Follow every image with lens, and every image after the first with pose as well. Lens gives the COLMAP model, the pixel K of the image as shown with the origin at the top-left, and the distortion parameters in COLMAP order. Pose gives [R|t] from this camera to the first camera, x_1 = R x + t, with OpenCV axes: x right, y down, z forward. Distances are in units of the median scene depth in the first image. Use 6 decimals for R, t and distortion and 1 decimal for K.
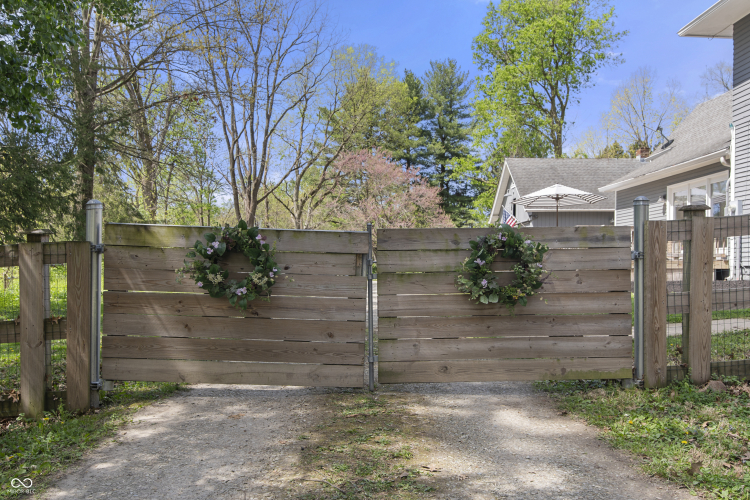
lens RADIAL K [[579.5, 0, 375.0], [0, 579.5, 250.0], [0, 0, 1]] dist [-0.000528, -0.007605]
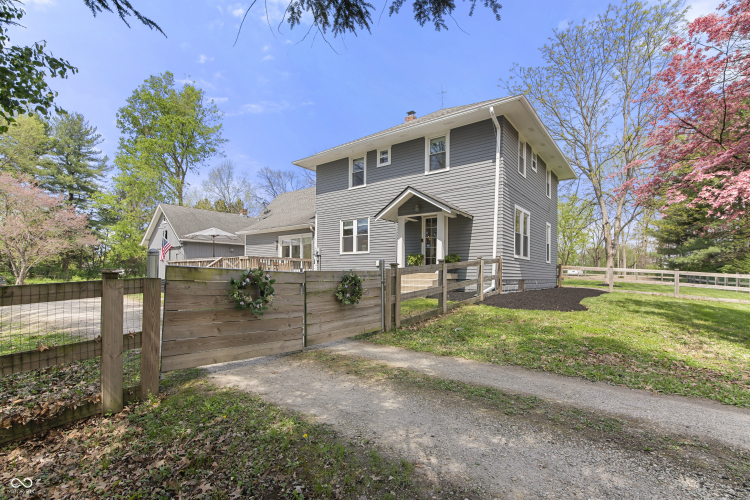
lens RADIAL K [[344.4, 0, 375.7], [0, 344.4, 253.1], [0, 0, 1]] dist [0.000588, 0.000087]
pose [[0.643764, 0.052081, 0.763450, -0.762032], [-0.028048, 0.998617, -0.044472, -0.051341], [-0.764710, 0.007216, 0.644334, 0.021398]]
